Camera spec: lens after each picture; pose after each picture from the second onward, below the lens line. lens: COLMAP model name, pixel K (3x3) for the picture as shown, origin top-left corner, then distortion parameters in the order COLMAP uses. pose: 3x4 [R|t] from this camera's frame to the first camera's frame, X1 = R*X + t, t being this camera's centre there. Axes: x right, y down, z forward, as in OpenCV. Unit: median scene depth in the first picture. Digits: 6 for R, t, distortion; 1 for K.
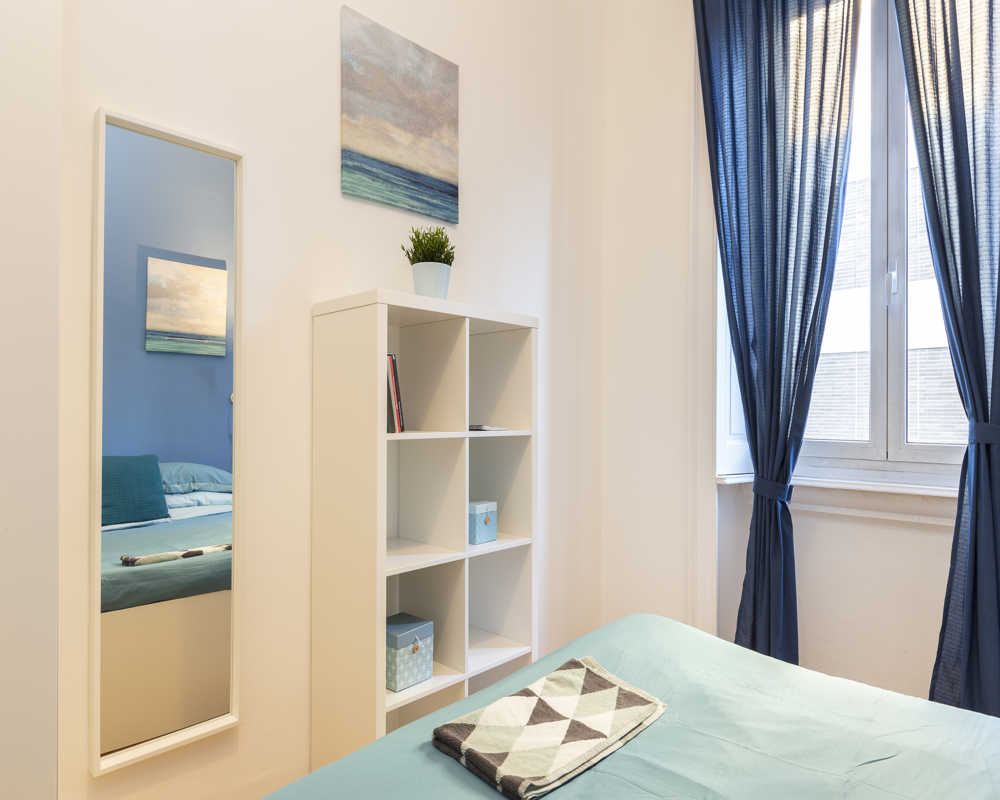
lens RADIAL K [[629.7, 0, 488.0], [0, 629.7, 405.0], [0, 0, 1]] dist [-0.001833, 0.000224]
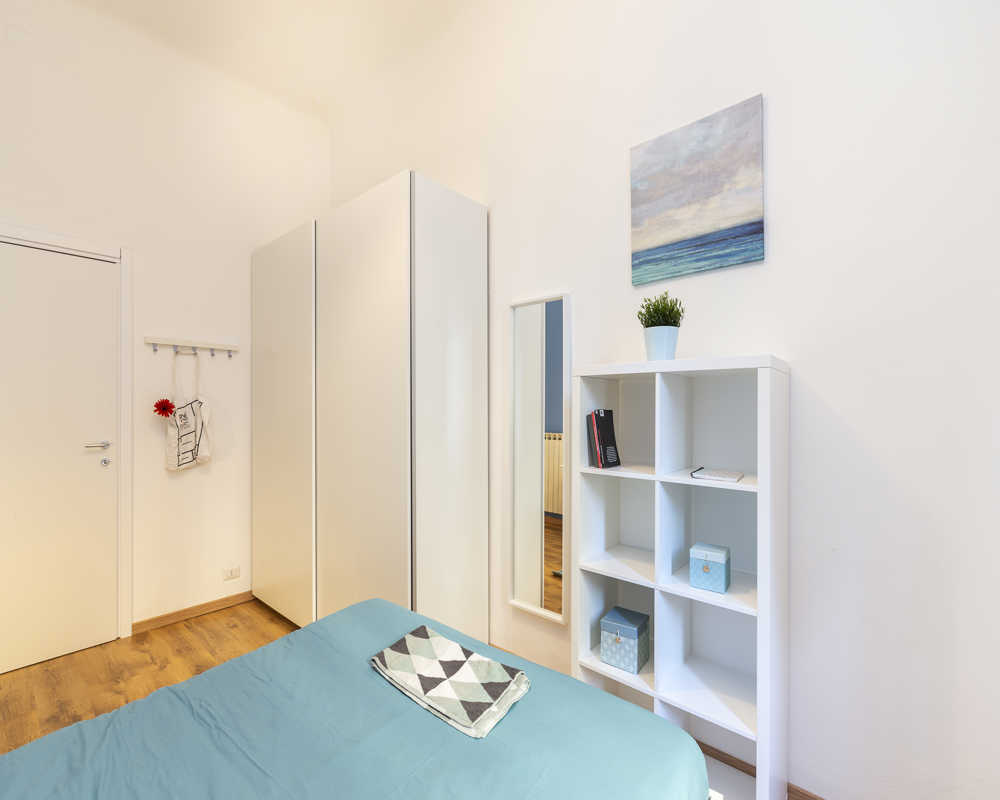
lens RADIAL K [[464.0, 0, 506.2], [0, 464.0, 406.6], [0, 0, 1]] dist [0.001622, 0.000012]
pose [[0.042720, -0.004370, -0.999078, 0.771492], [0.009311, 0.999949, -0.003975, -0.078554], [0.999044, -0.009133, 0.042758, 0.698884]]
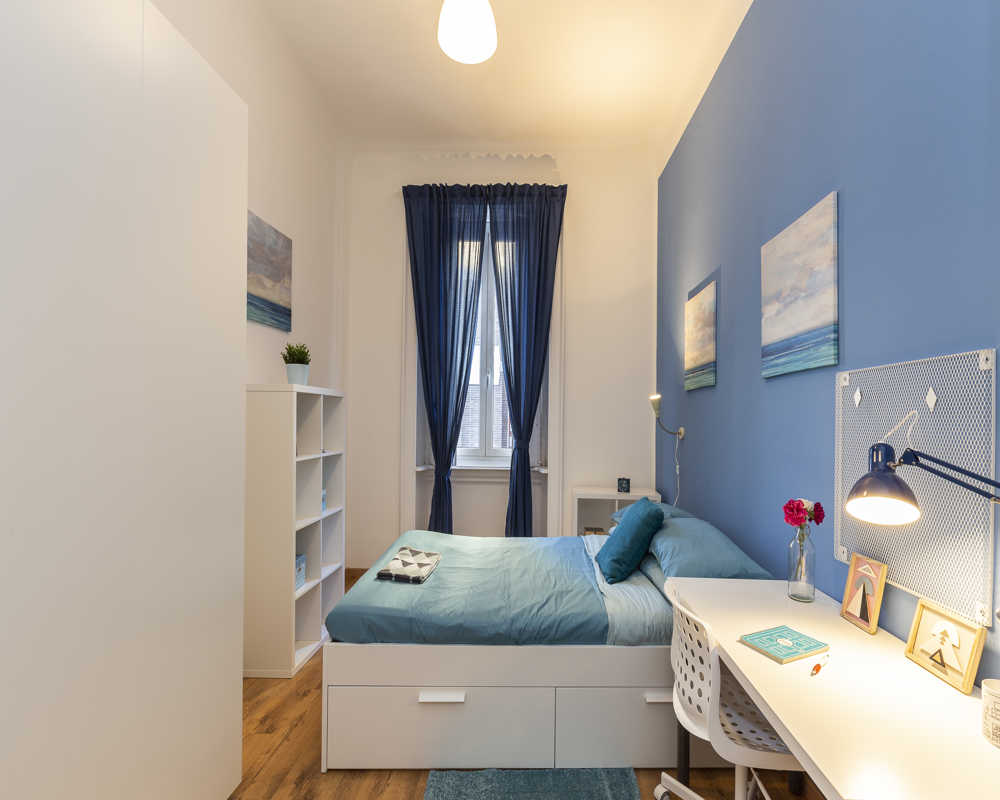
lens RADIAL K [[472.4, 0, 543.8], [0, 472.4, 415.6], [0, 0, 1]] dist [-0.001087, -0.000051]
pose [[0.712707, 0.009740, 0.701394, -0.554839], [-0.020073, 0.999777, 0.006513, -0.097313], [-0.701175, -0.018721, 0.712744, -0.501941]]
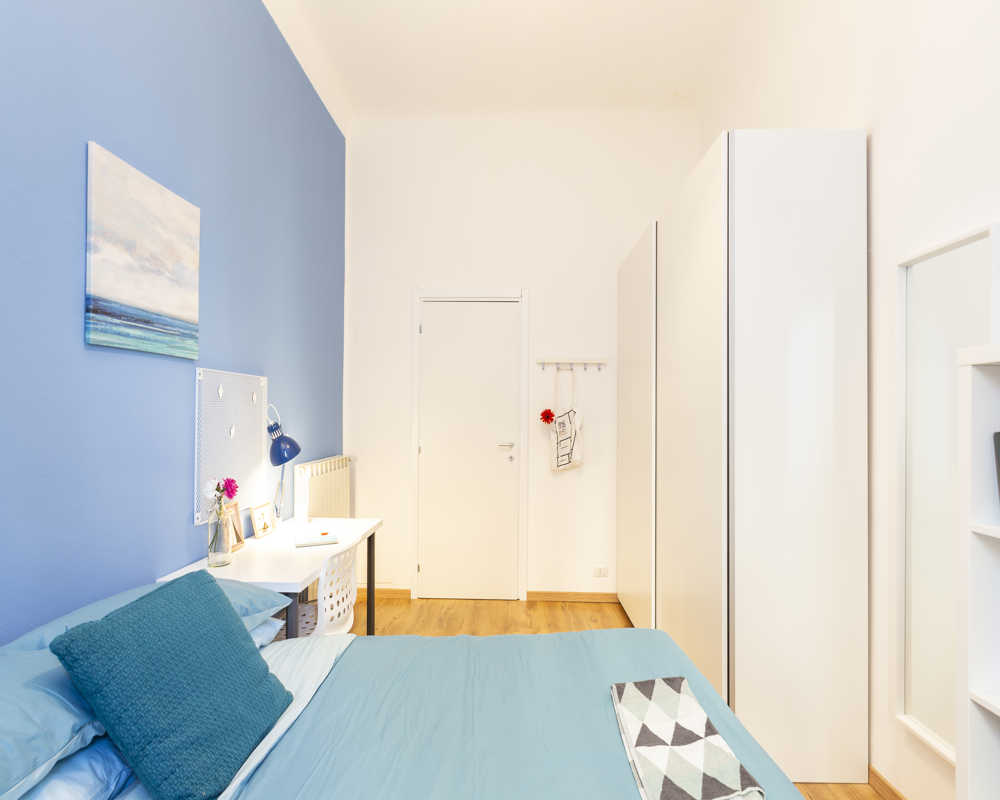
lens RADIAL K [[504.0, 0, 501.1], [0, 504.0, 413.0], [0, 0, 1]] dist [-0.000493, -0.000657]
pose [[-0.752637, -0.016204, -0.658237, 0.644266], [-0.007683, 0.999845, -0.015829, -0.072068], [0.658391, -0.006857, -0.752644, 0.964840]]
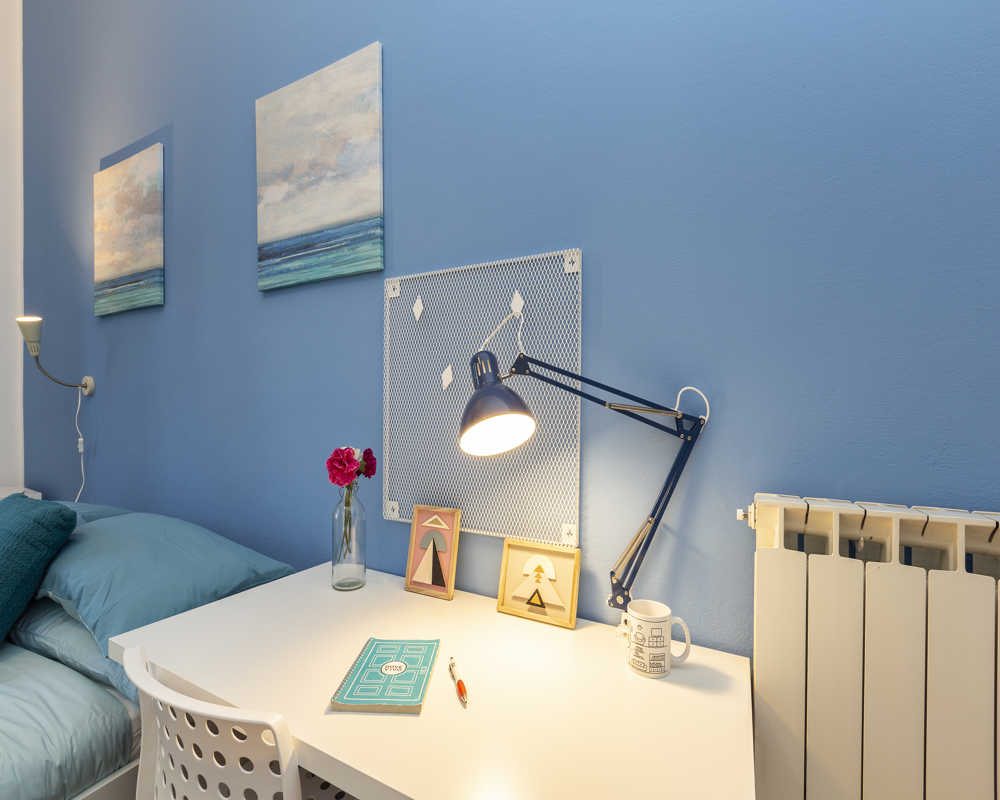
lens RADIAL K [[464.0, 0, 506.2], [0, 464.0, 406.6], [0, 0, 1]] dist [0.001622, 0.000012]
pose [[-0.268364, -0.009283, 0.963273, -0.250817], [-0.020725, 0.999778, 0.003860, -0.008091], [-0.963095, -0.018928, -0.268497, -0.255507]]
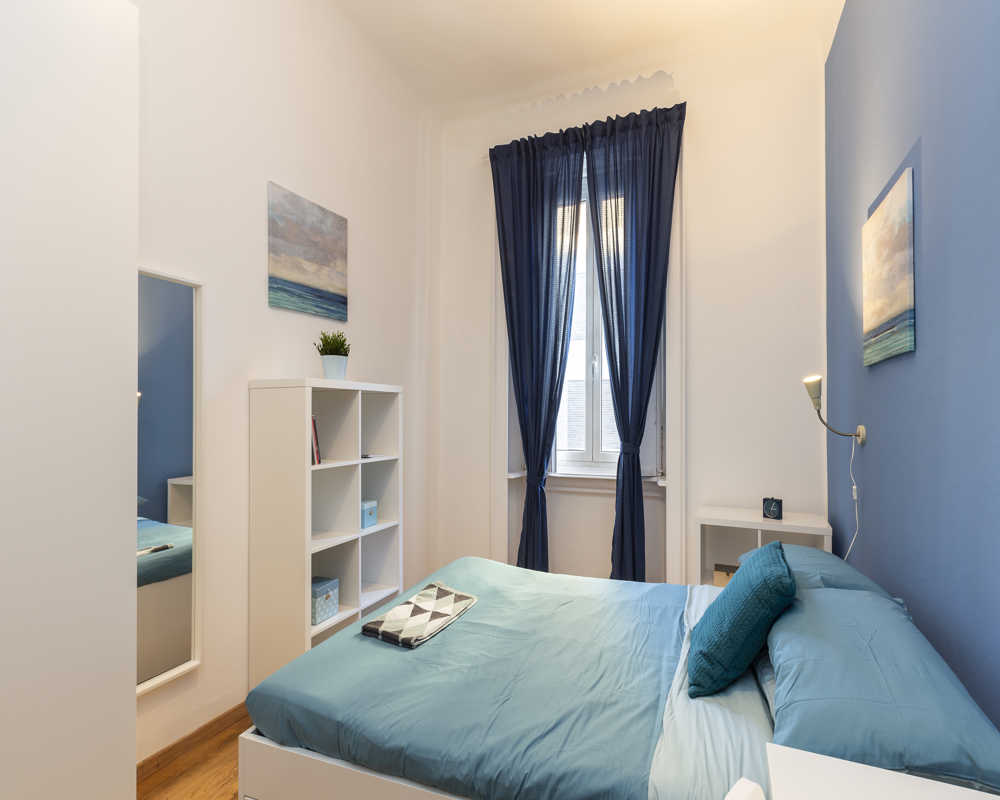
lens RADIAL K [[479.0, 0, 553.1], [0, 479.0, 410.7], [0, 0, 1]] dist [0.001855, 0.000081]
pose [[0.910499, -0.002591, 0.413503, -0.090443], [0.000283, 0.999984, 0.005643, -0.092226], [-0.413511, -0.005021, 0.910485, -0.338720]]
